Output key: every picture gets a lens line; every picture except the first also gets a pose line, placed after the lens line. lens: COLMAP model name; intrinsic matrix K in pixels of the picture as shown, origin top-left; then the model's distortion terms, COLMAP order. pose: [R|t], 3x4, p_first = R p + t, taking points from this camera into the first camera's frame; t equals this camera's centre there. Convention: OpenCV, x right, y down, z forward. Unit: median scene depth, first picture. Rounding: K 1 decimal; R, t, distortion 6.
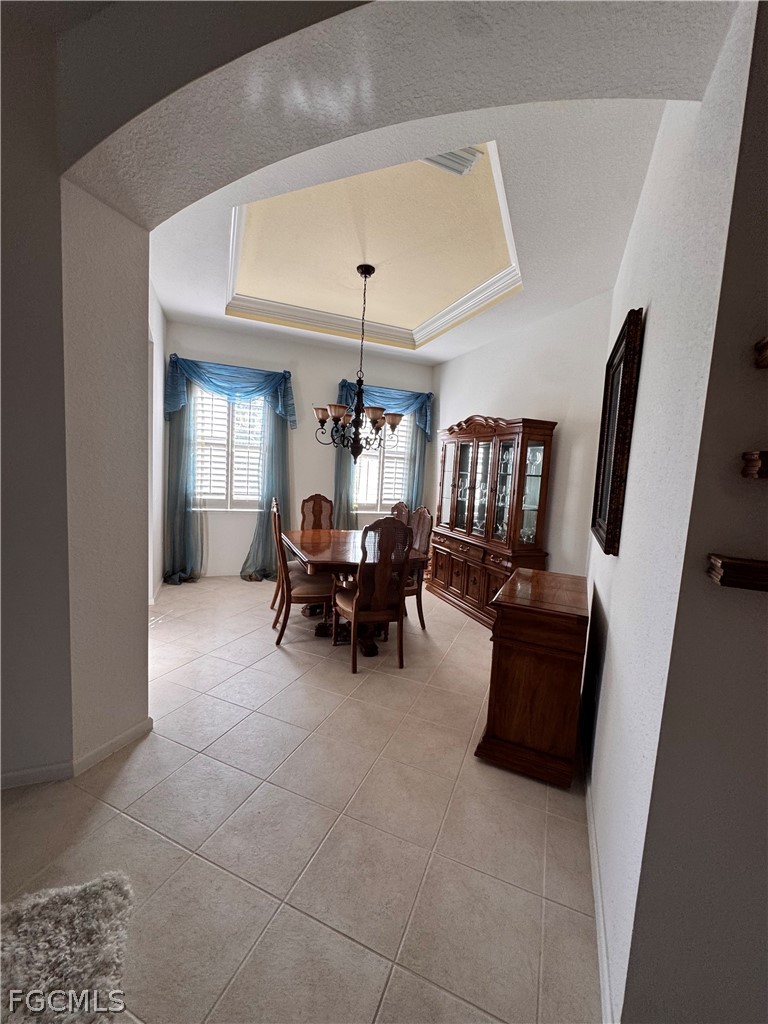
lens RADIAL K [[409.4, 0, 386.7], [0, 409.4, 512.9], [0, 0, 1]] dist [-0.006956, 0.000808]
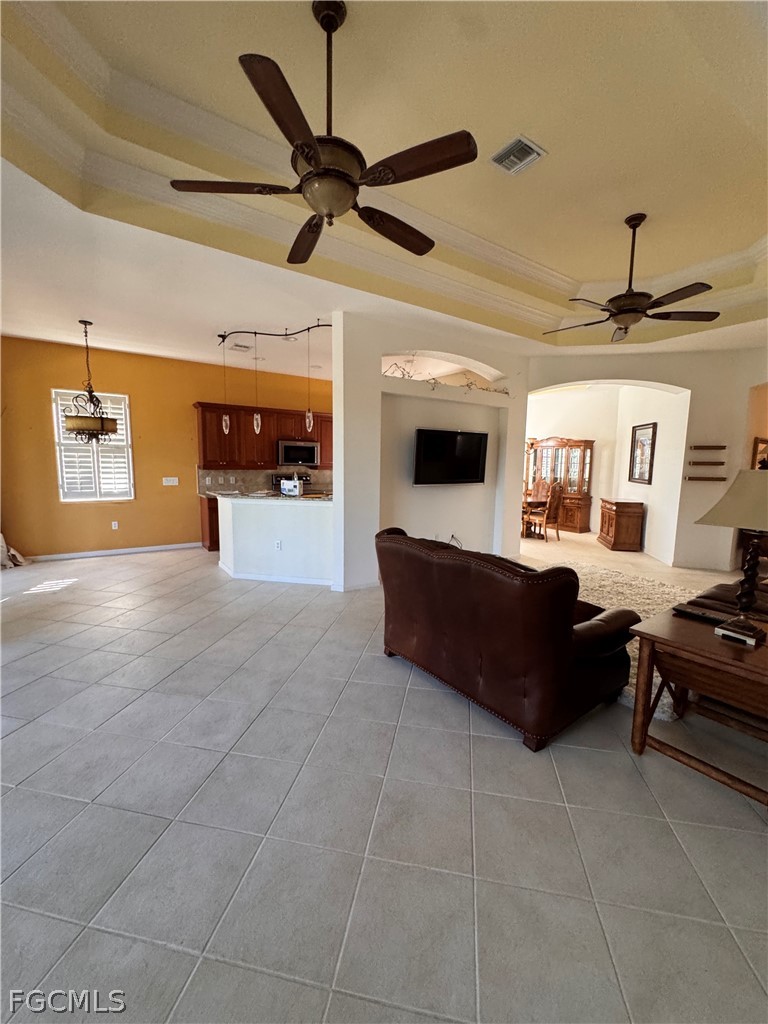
lens RADIAL K [[409.4, 0, 383.7], [0, 409.4, 512.9], [0, 0, 1]] dist [-0.006956, 0.000808]
pose [[0.978154, -0.061968, 0.198429, -1.252753], [0.055497, 0.997735, 0.038015, 0.035177], [-0.200336, -0.026172, 0.979378, -1.057599]]
